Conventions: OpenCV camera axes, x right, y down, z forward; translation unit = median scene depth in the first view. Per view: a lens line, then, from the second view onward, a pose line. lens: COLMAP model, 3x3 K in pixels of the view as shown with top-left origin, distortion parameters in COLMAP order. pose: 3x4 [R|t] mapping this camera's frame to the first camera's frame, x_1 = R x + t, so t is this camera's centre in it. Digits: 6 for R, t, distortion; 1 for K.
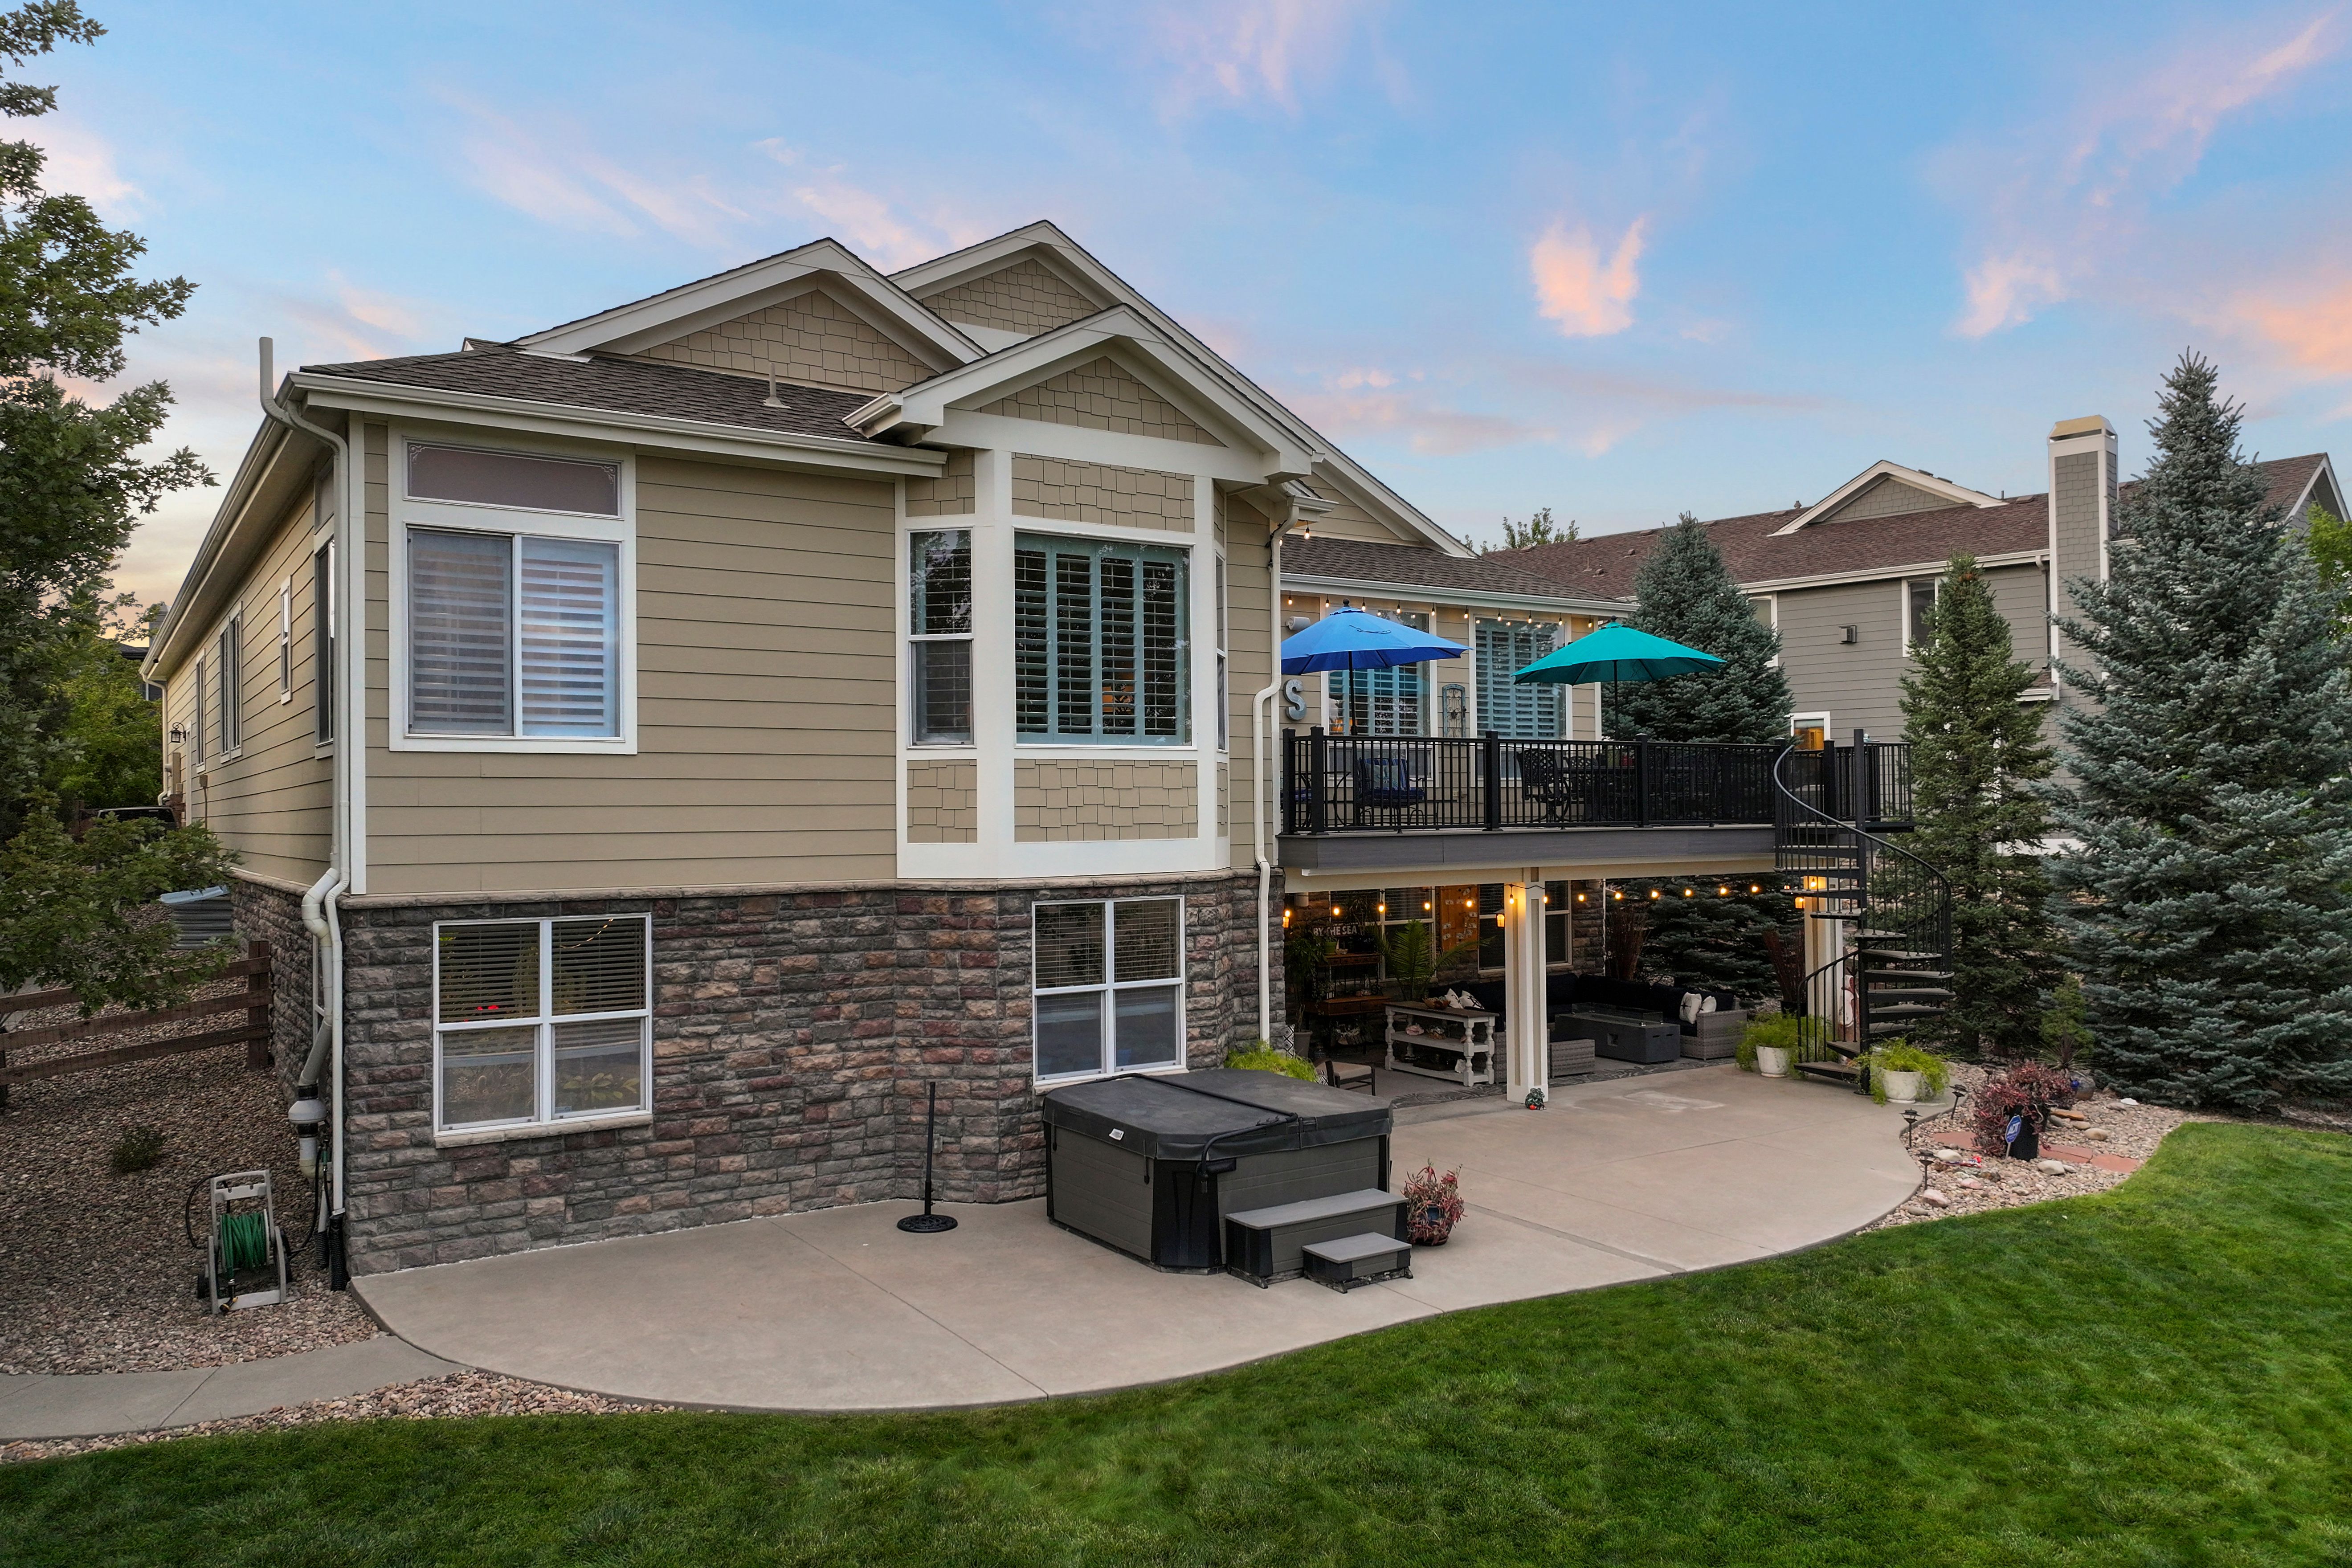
lens RADIAL K [[1654.6, 0, 1186.4], [0, 1654.6, 801.6], [0, 0, 1]] dist [0.005161, 0.012952]
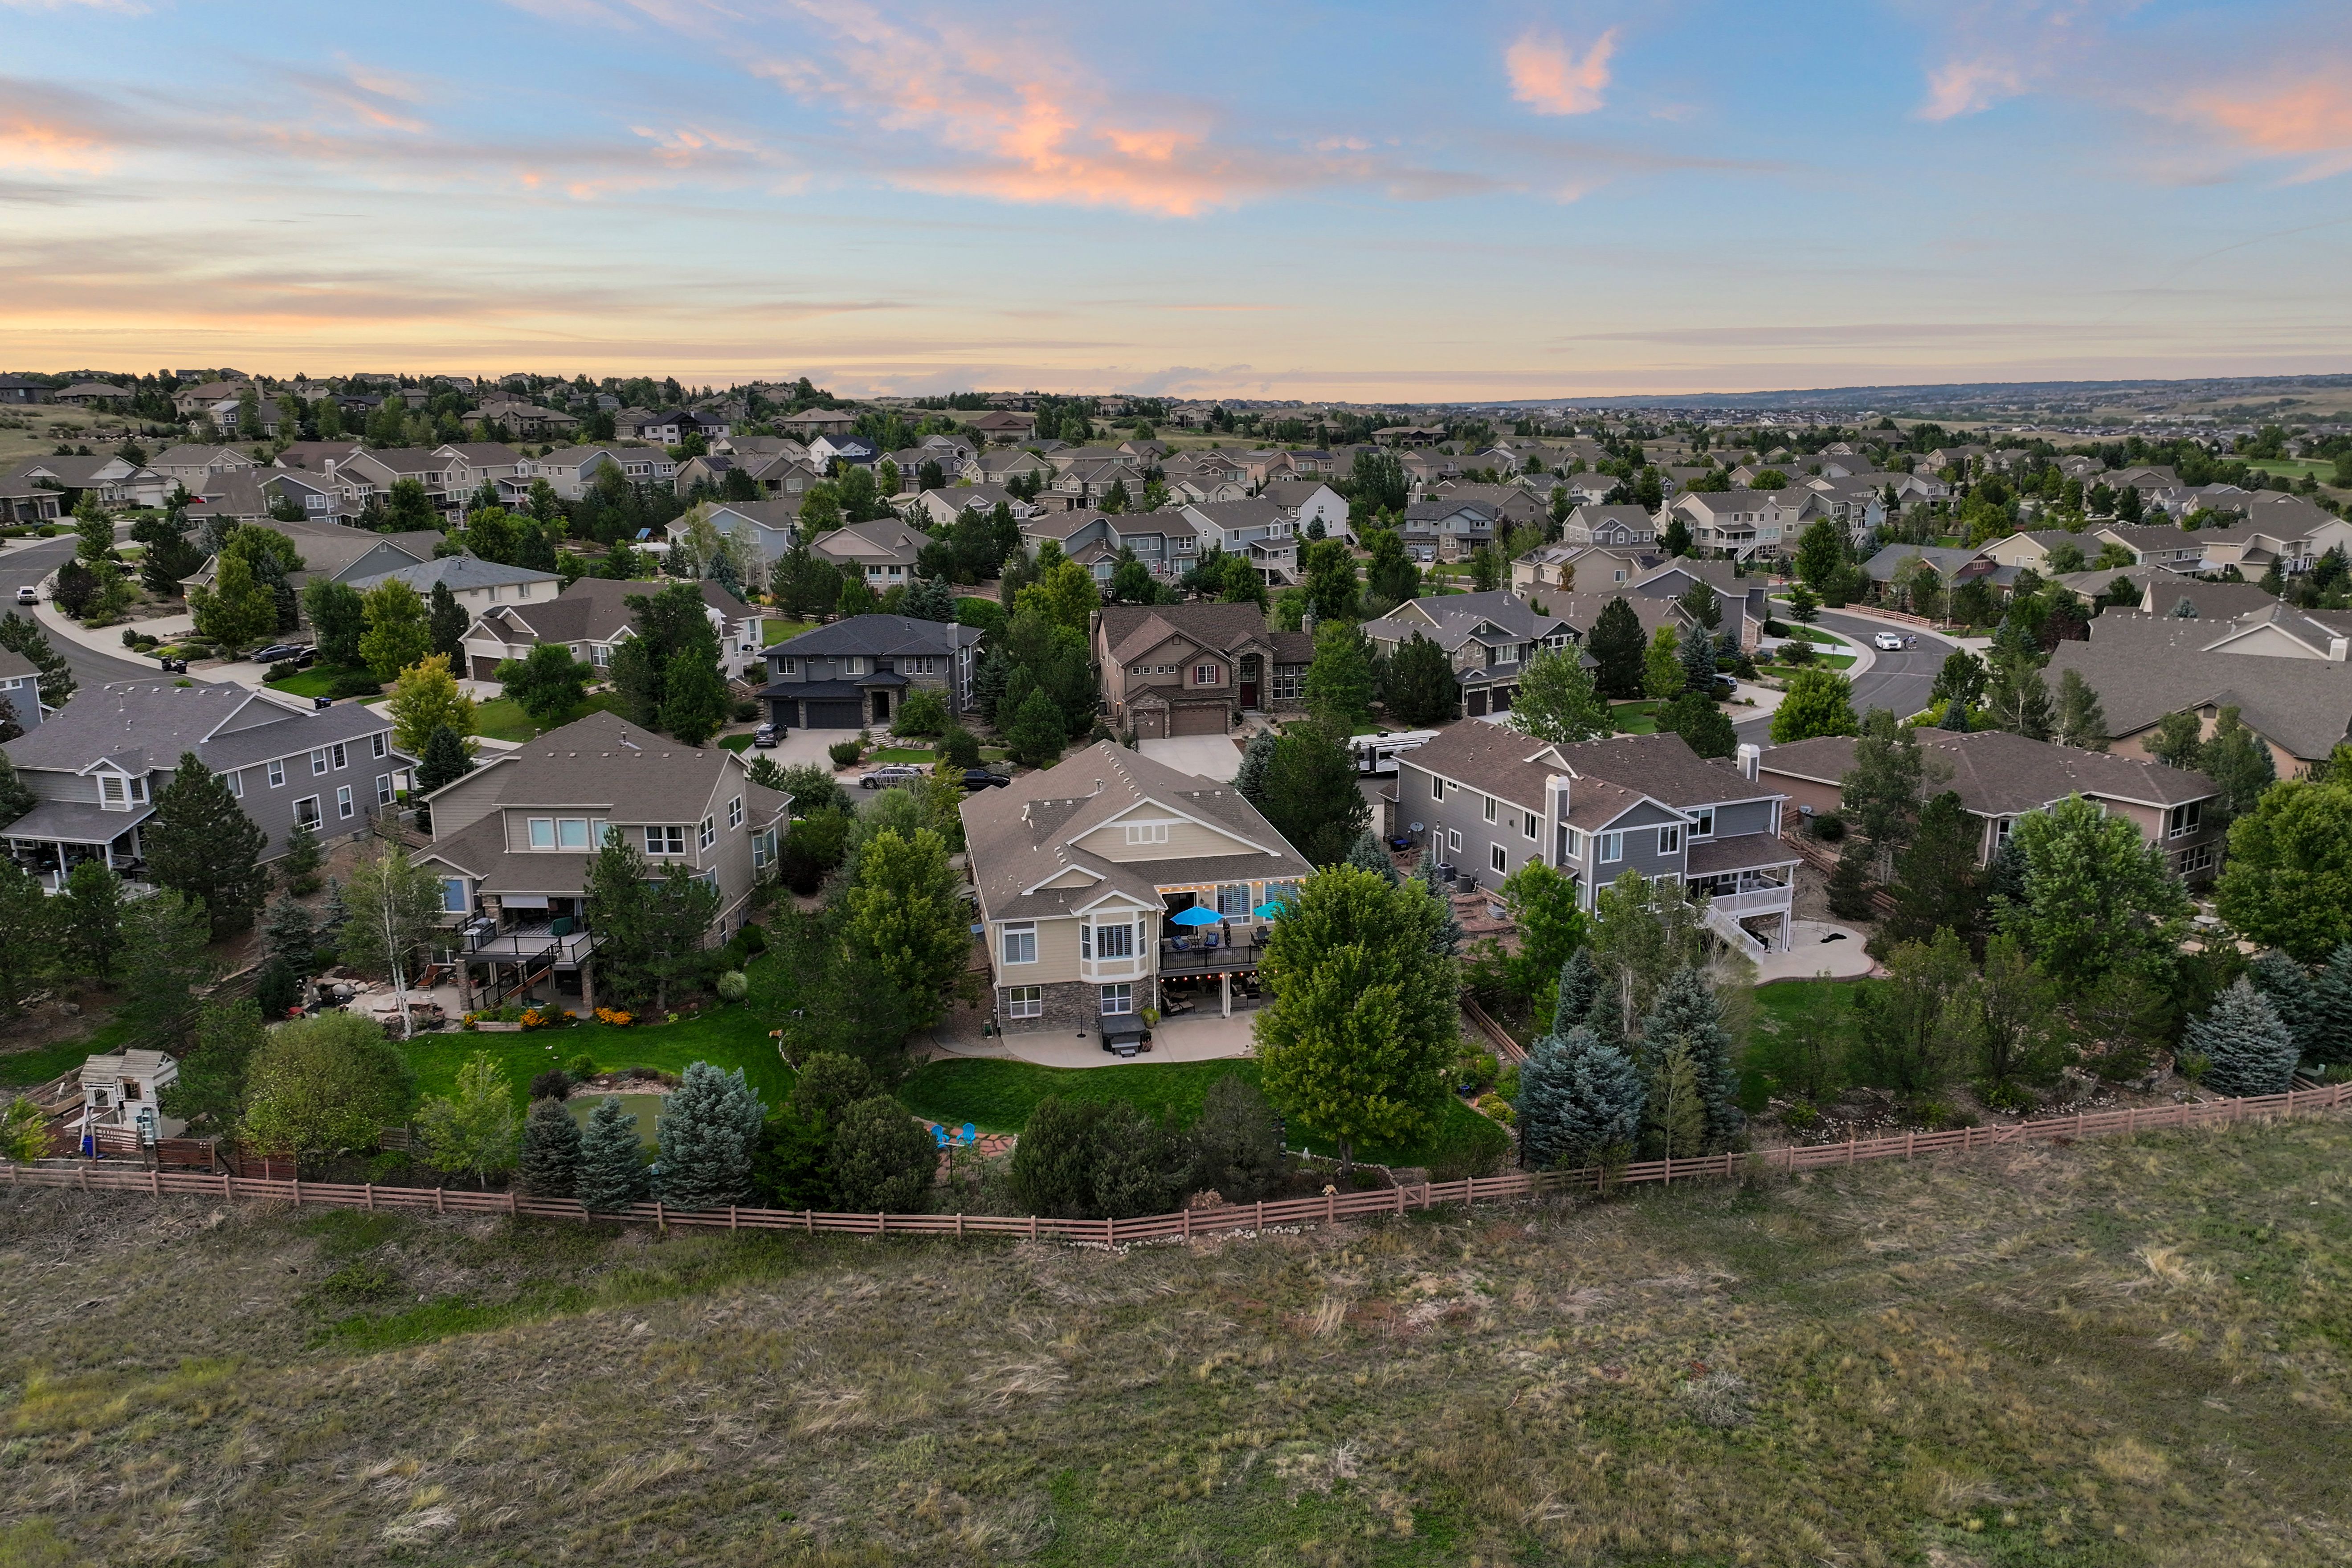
lens RADIAL K [[1681.1, 0, 1199.7], [0, 1681.1, 794.2], [0, 0, 1]] dist [0.013226, 0.002385]
pose [[0.922286, 0.086564, -0.376691, 2.500382], [0.008441, 0.969853, 0.243543, -2.118124], [0.386417, -0.227796, 0.893751, -4.197612]]
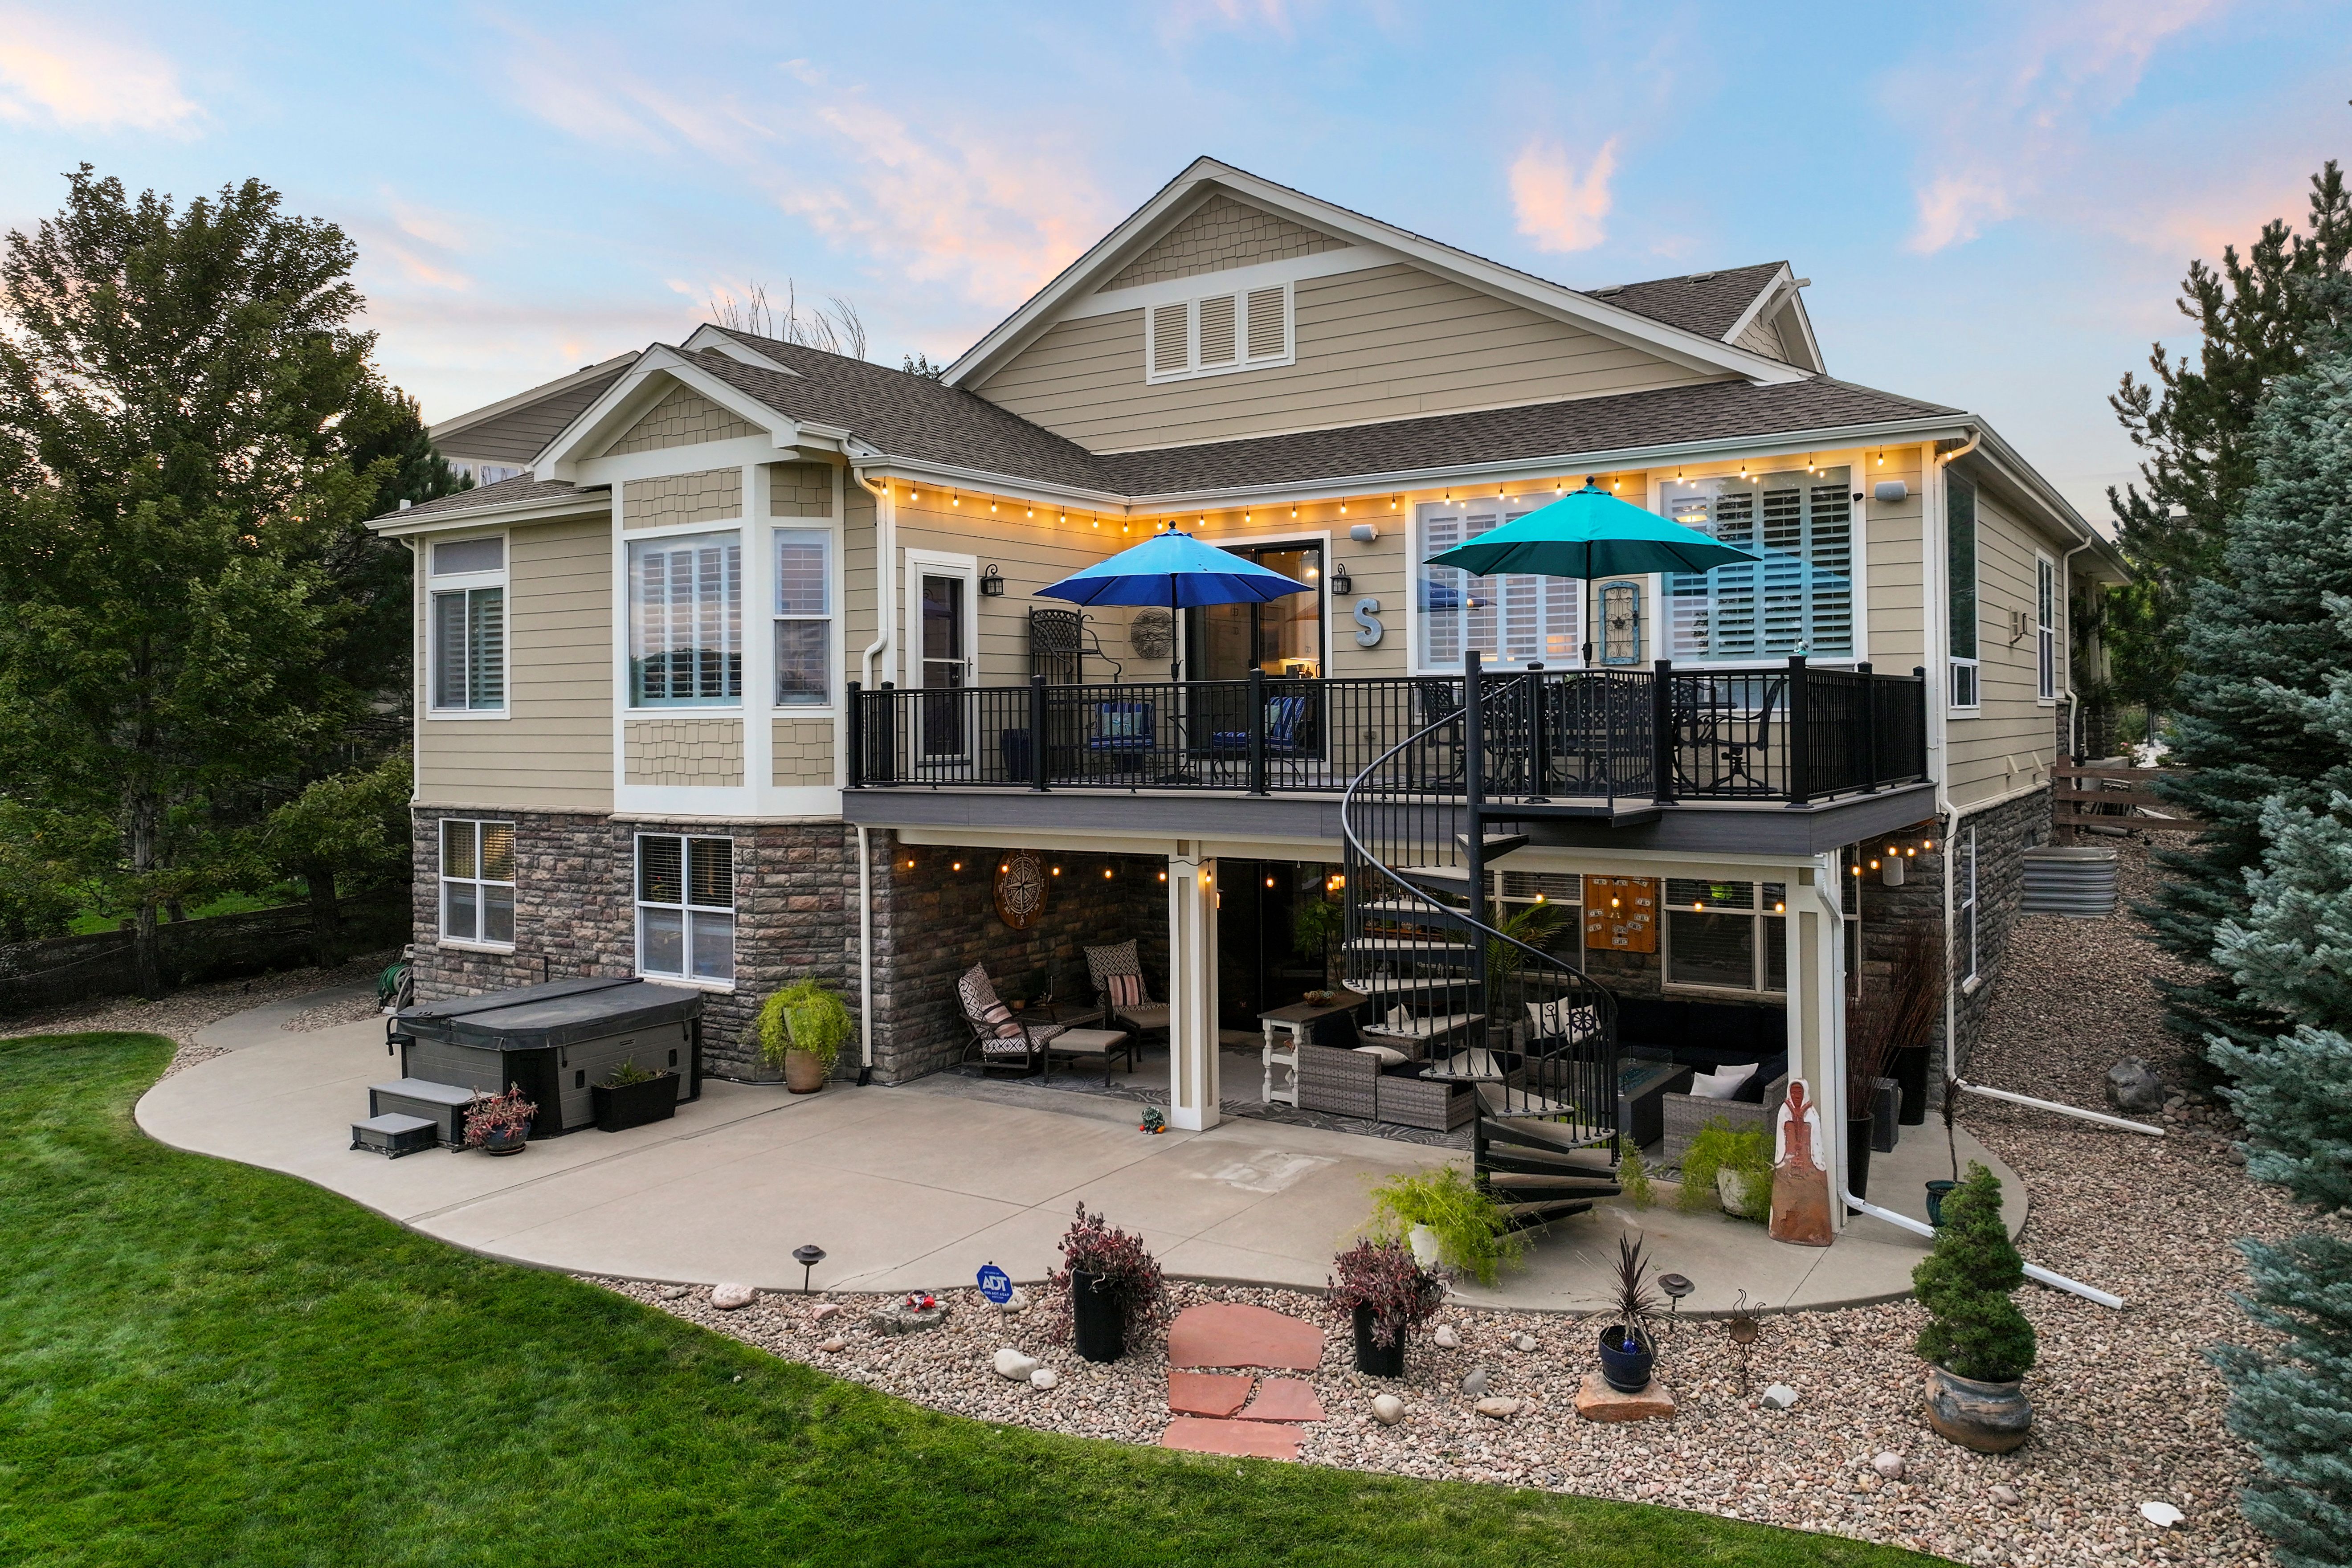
lens RADIAL K [[1660.8, 0, 1177.3], [0, 1660.8, 703.1], [0, 0, 1]] dist [-0.007584, 0.021558]
pose [[0.384134, -0.002024, -0.923275, 1.265615], [0.013543, 0.999902, 0.003443, -0.037958], [0.923178, -0.013826, 0.384124, 0.907943]]
